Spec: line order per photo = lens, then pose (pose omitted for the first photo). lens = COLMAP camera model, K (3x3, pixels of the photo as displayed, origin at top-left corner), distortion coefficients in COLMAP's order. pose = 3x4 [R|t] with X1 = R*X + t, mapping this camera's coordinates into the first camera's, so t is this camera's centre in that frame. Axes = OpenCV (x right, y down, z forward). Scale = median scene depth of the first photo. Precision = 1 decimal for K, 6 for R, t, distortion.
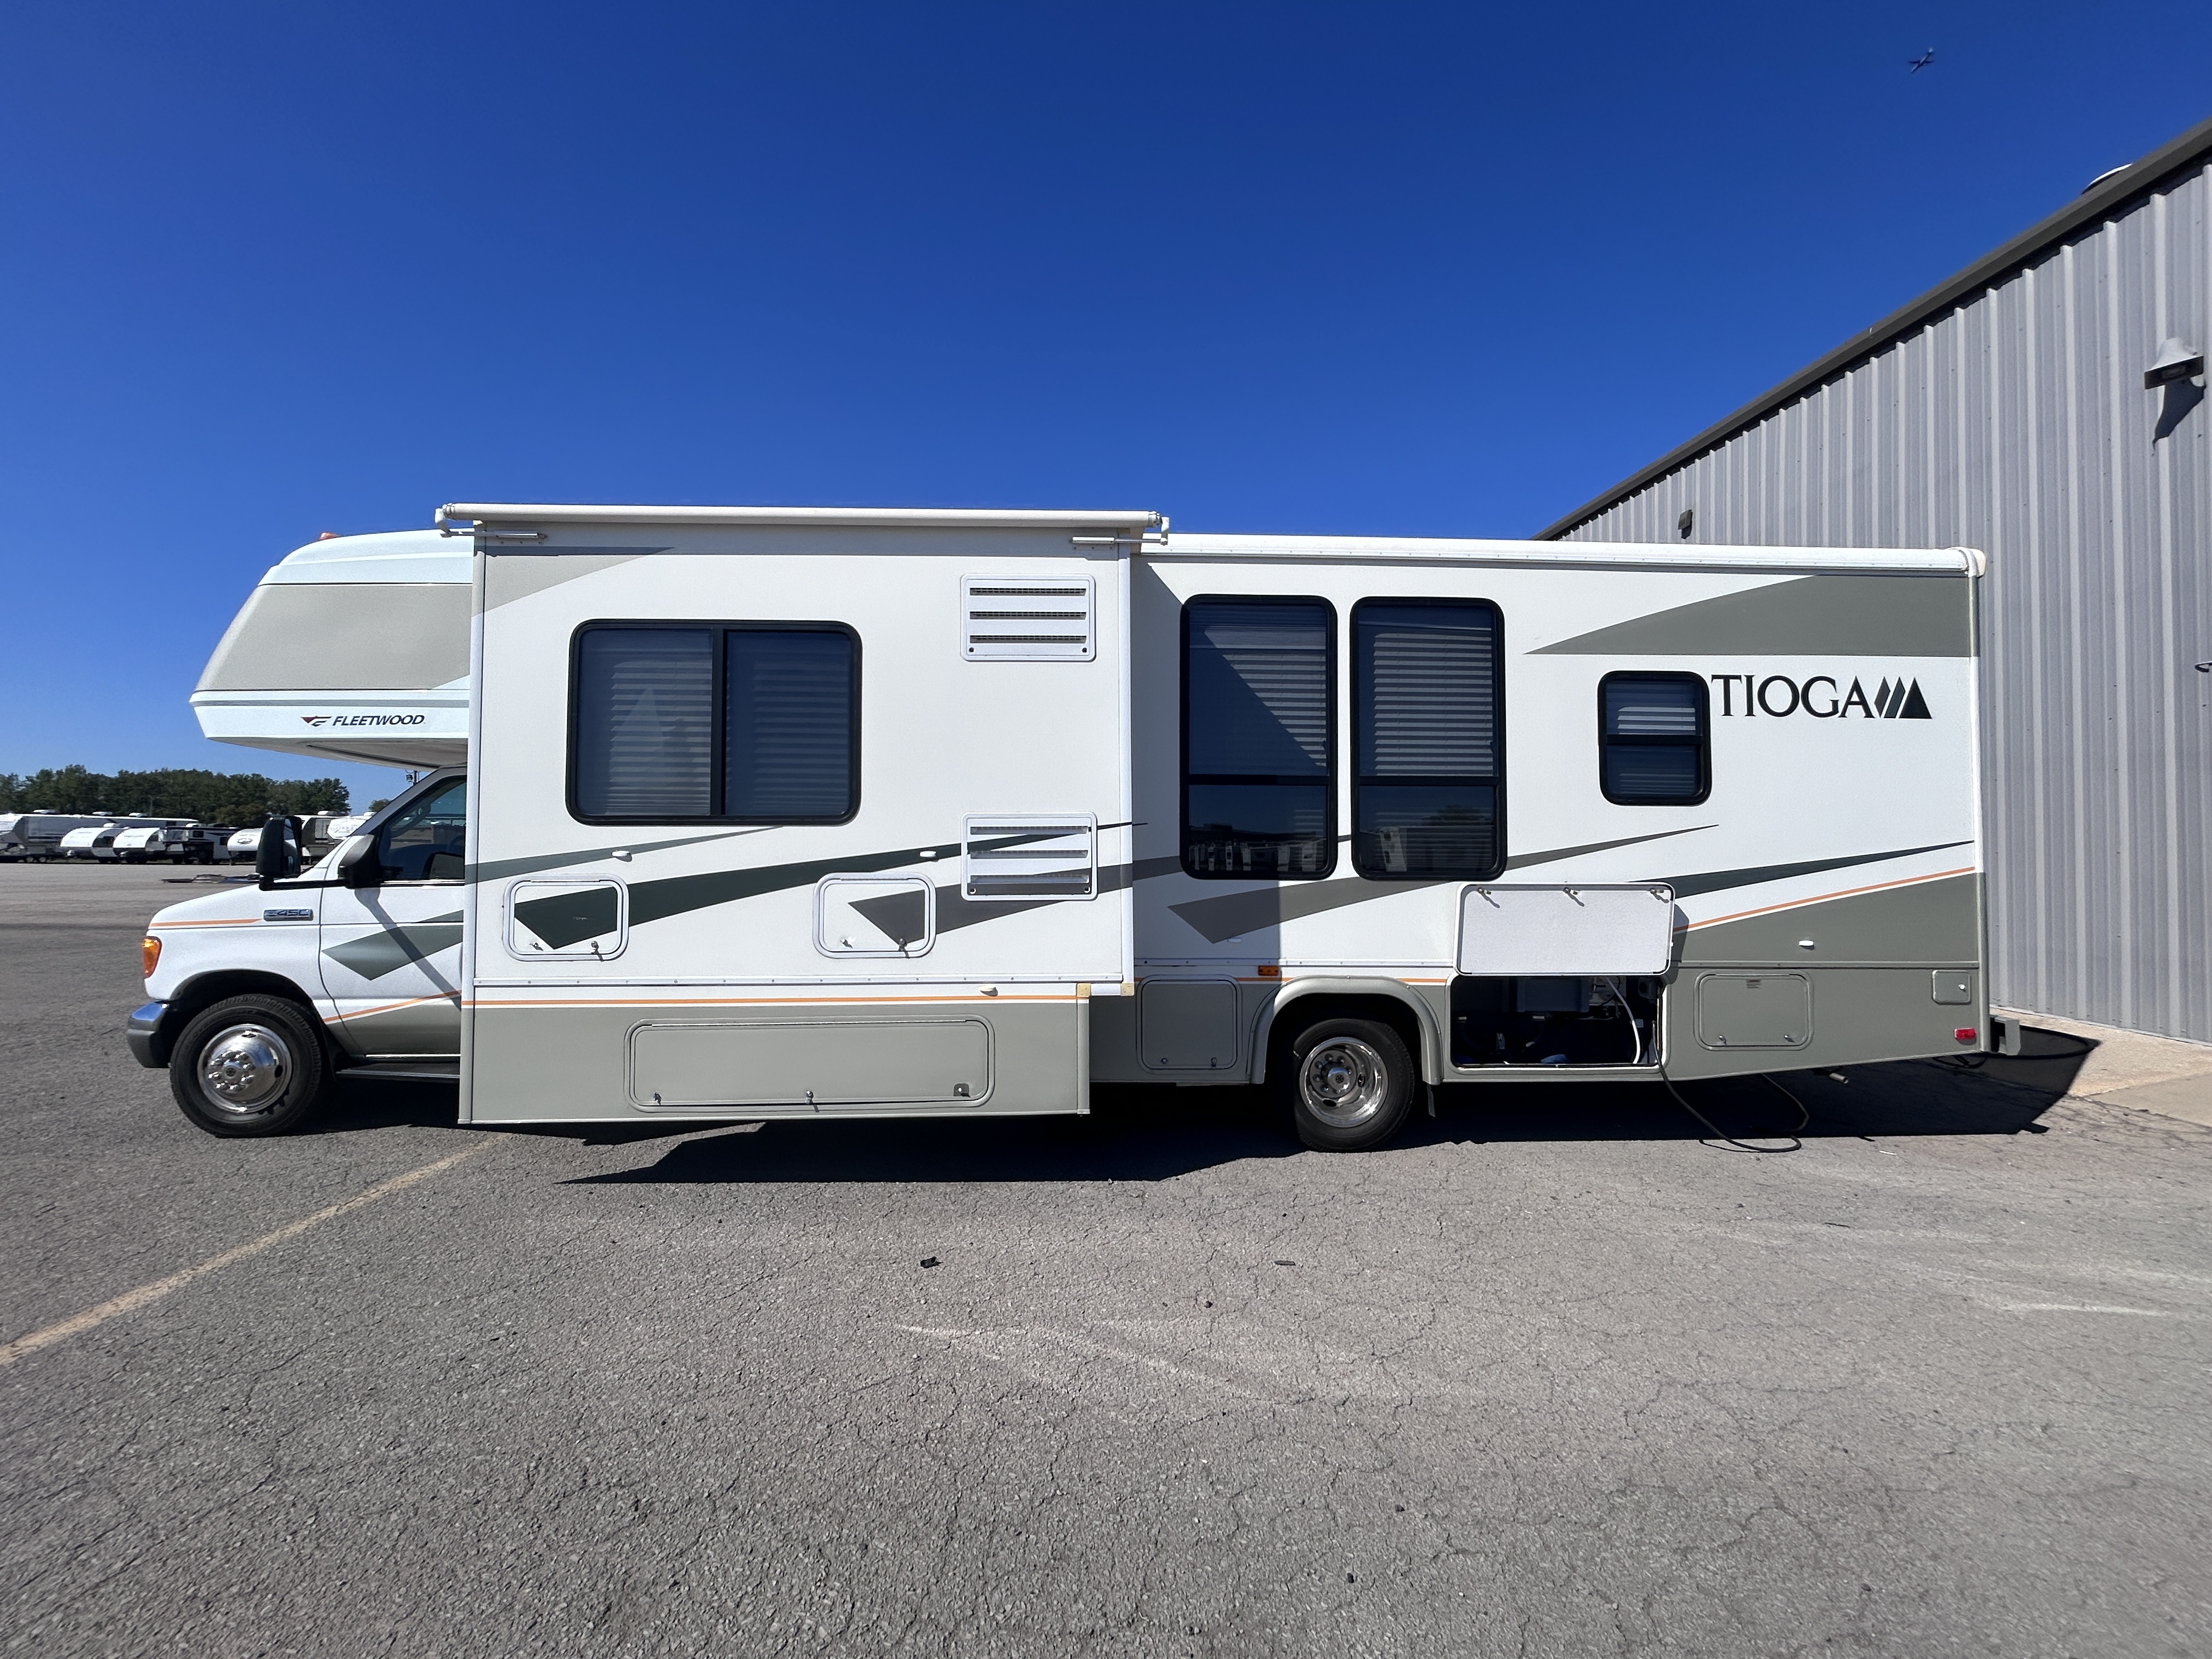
lens RADIAL K [[893.6, 0, 1104.1], [0, 893.6, 828.6], [0, 0, 1]] dist [0.001031, 0.000752]
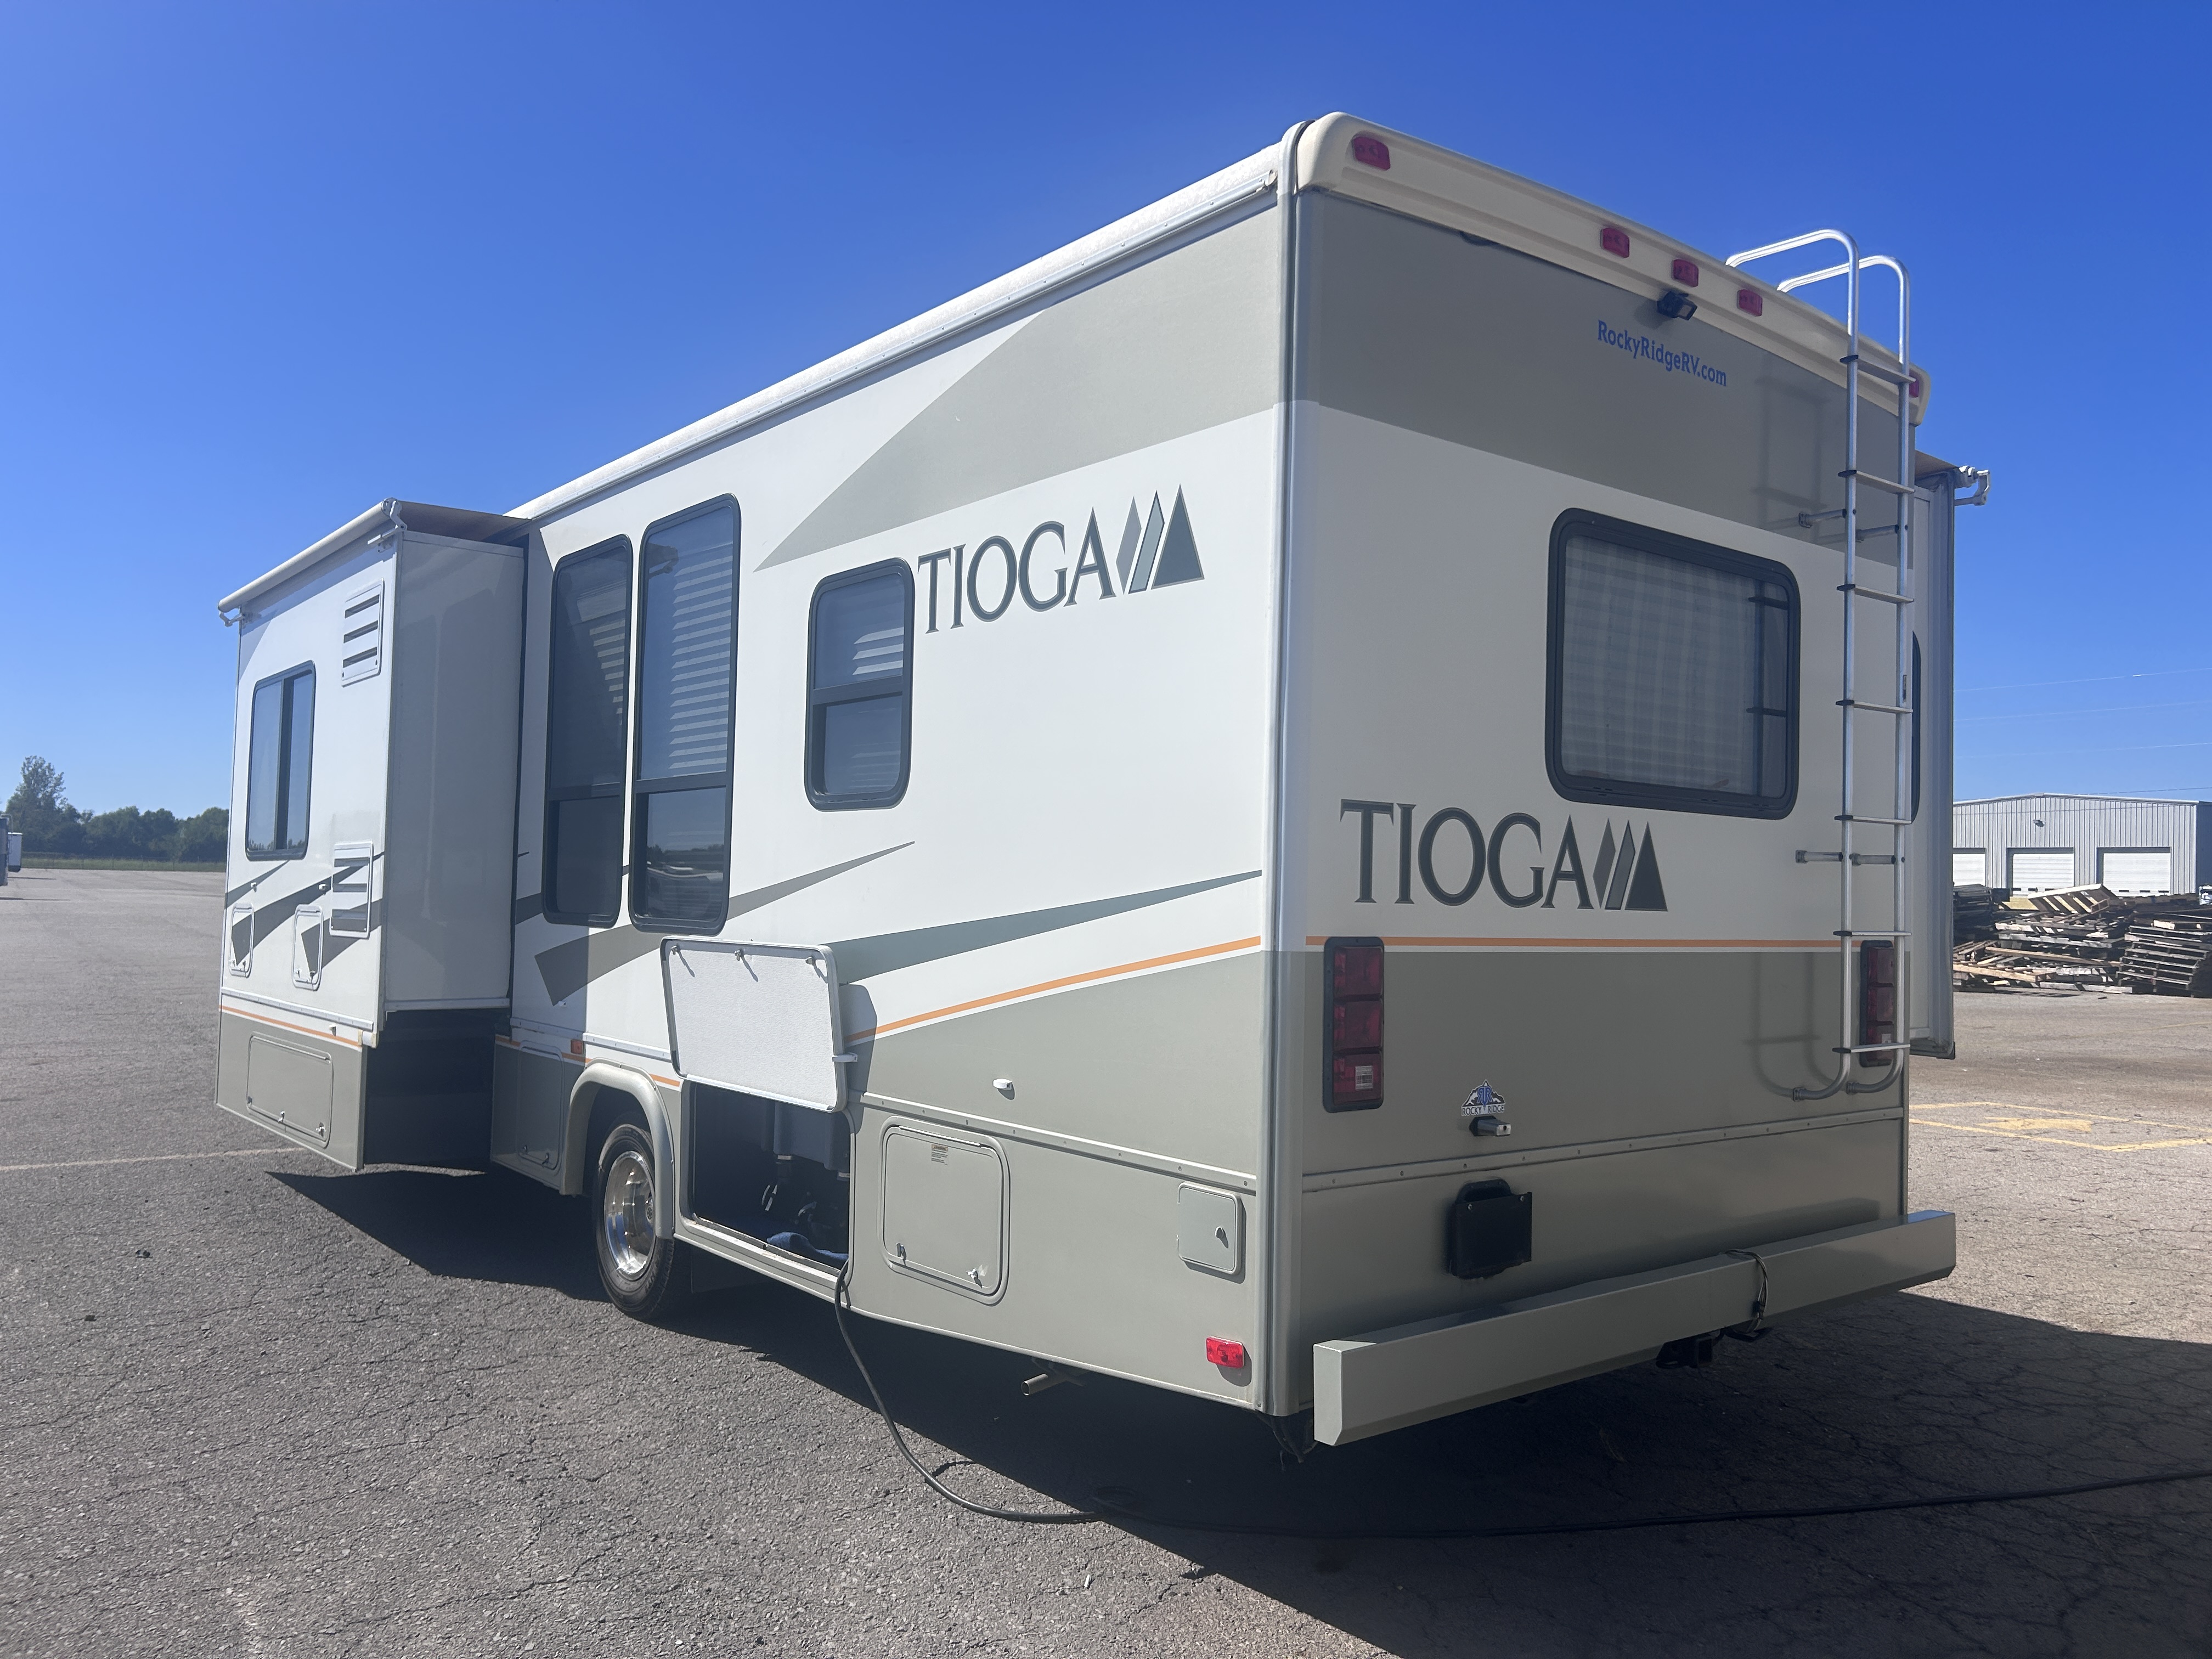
lens RADIAL K [[1671.1, 0, 1101.0], [0, 1671.1, 822.9], [0, 0, 1]] dist [0.036398, 0.000334]
pose [[0.585534, -0.024959, -0.810263, 1.550645], [0.009576, 0.999669, -0.023873, 0.009161], [0.810591, 0.006219, 0.585580, 0.515585]]
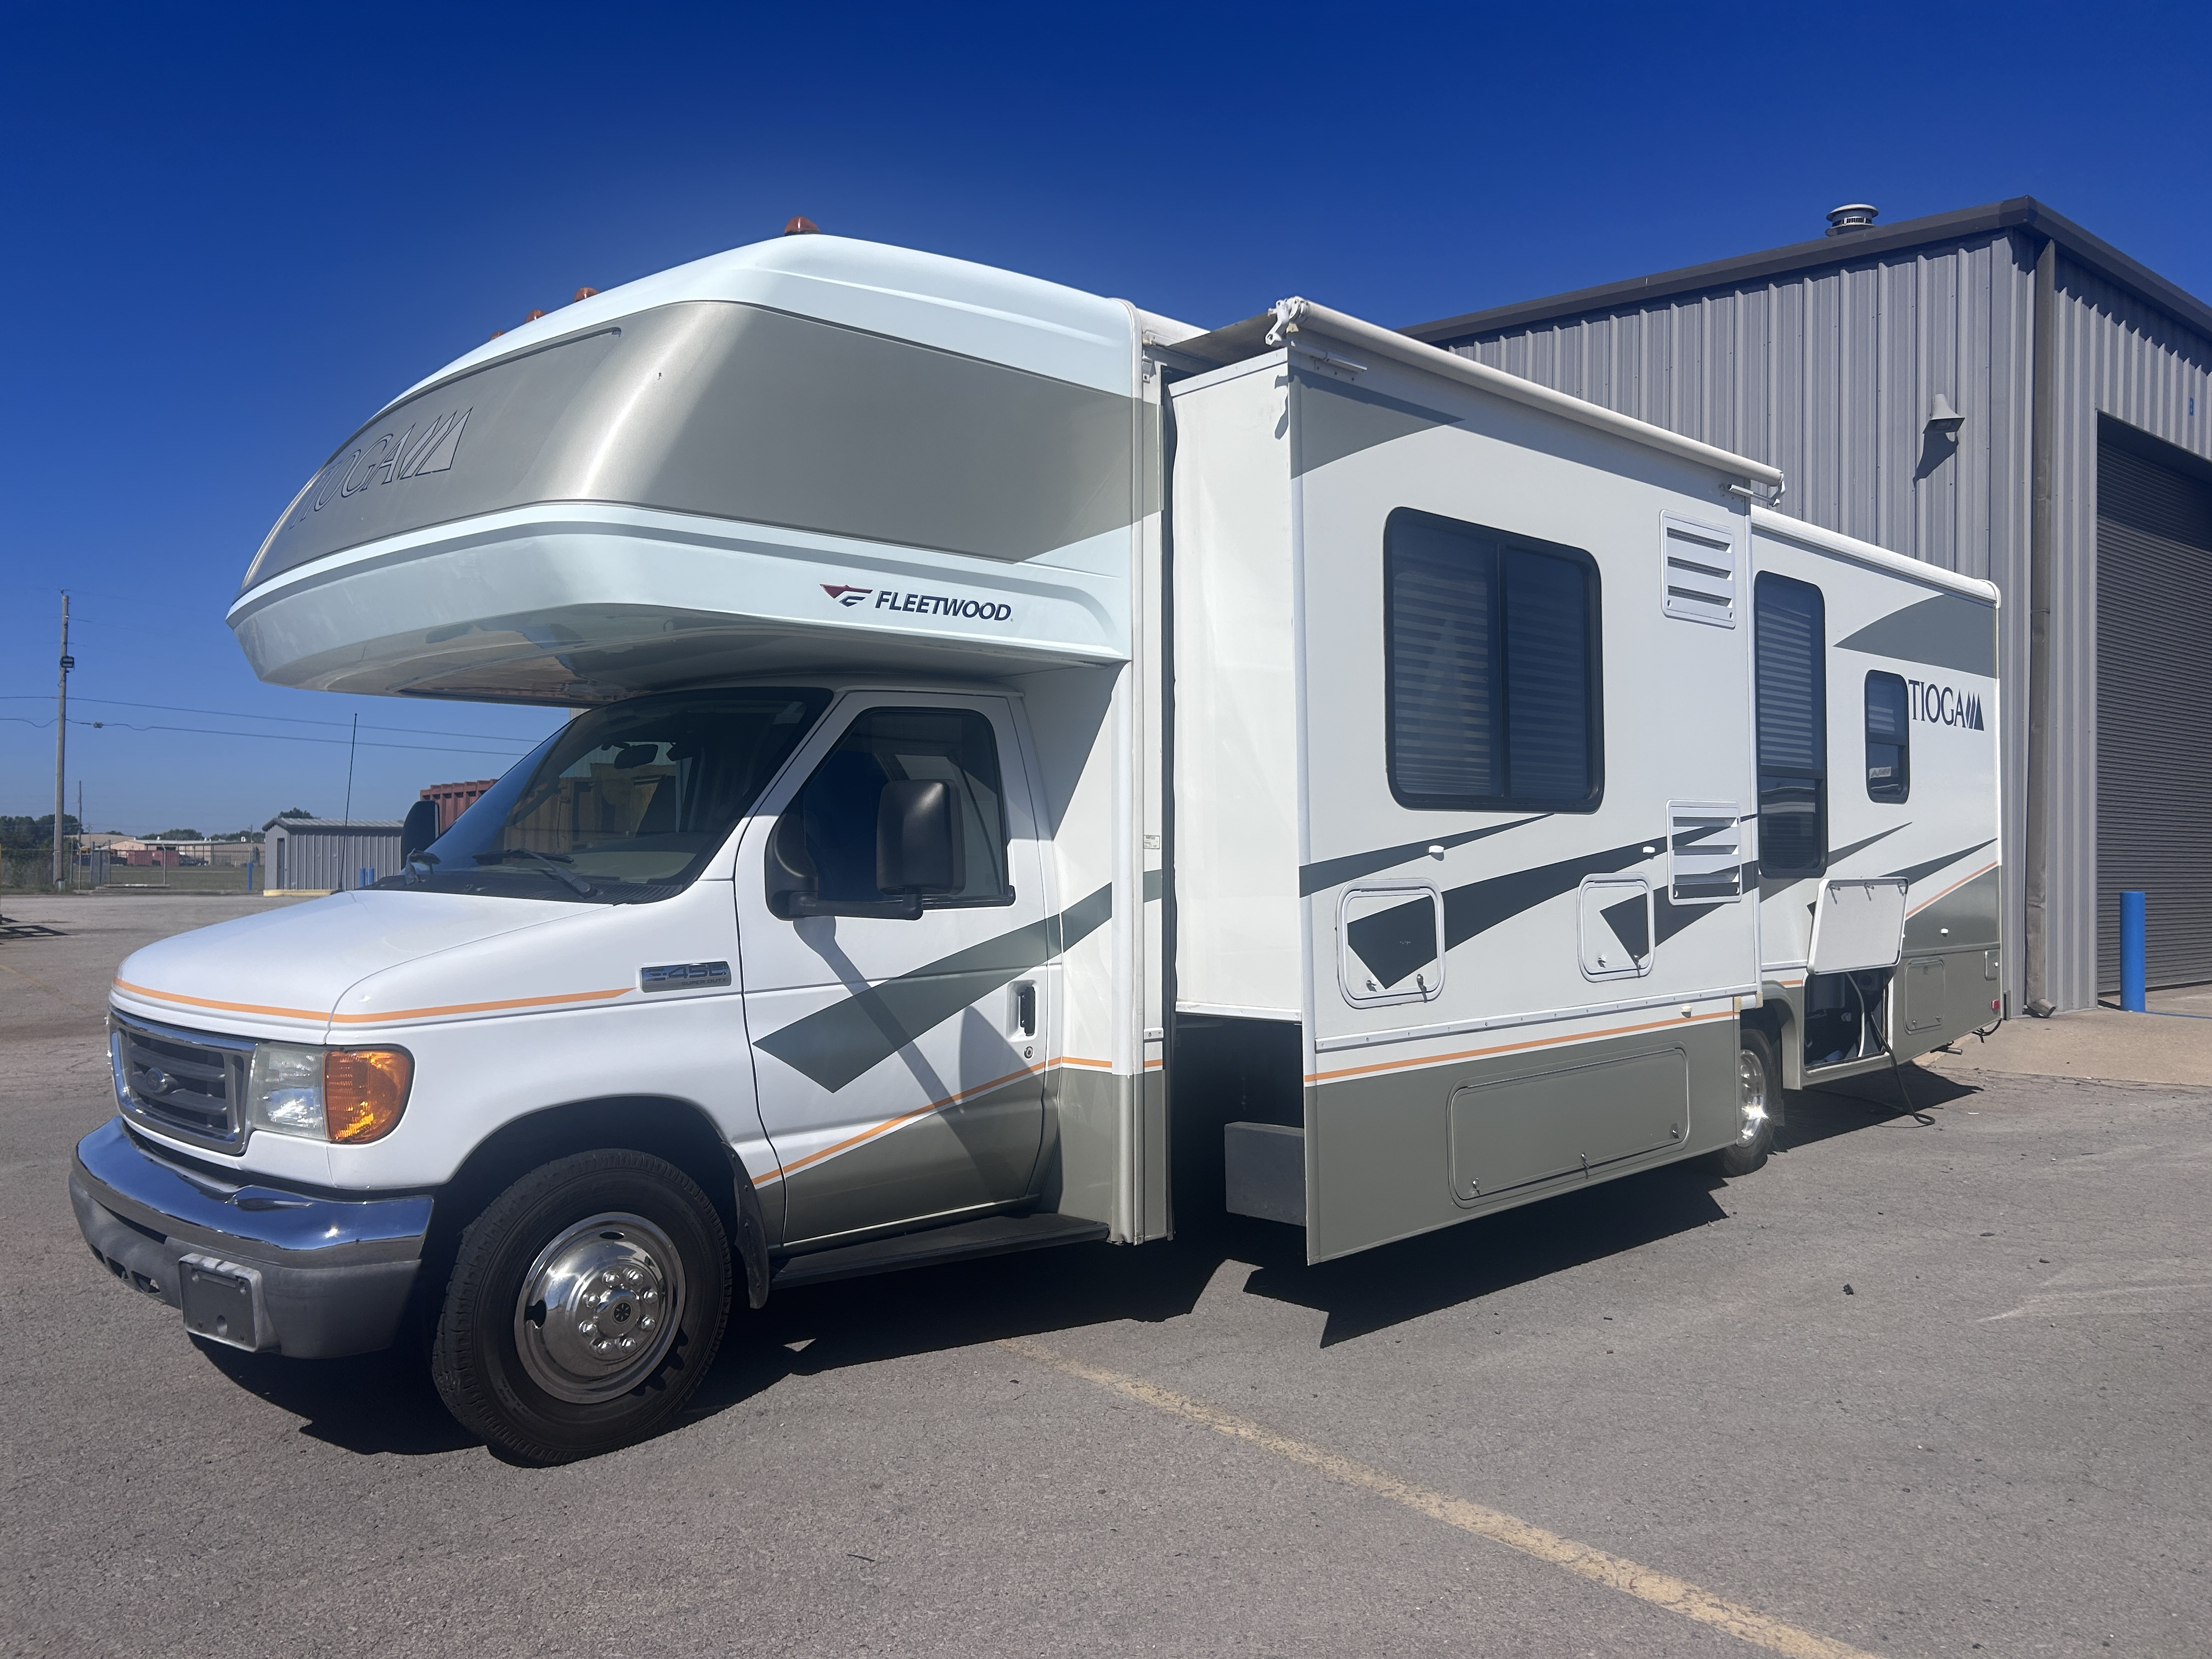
lens RADIAL K [[1671.1, 0, 1101.0], [0, 1671.1, 822.9], [0, 0, 1]] dist [0.036398, 0.000334]
pose [[0.741005, 0.009995, 0.671425, -1.365546], [-0.014569, 0.999893, 0.001194, 0.008467], [-0.671341, -0.010666, 0.741072, 0.168623]]
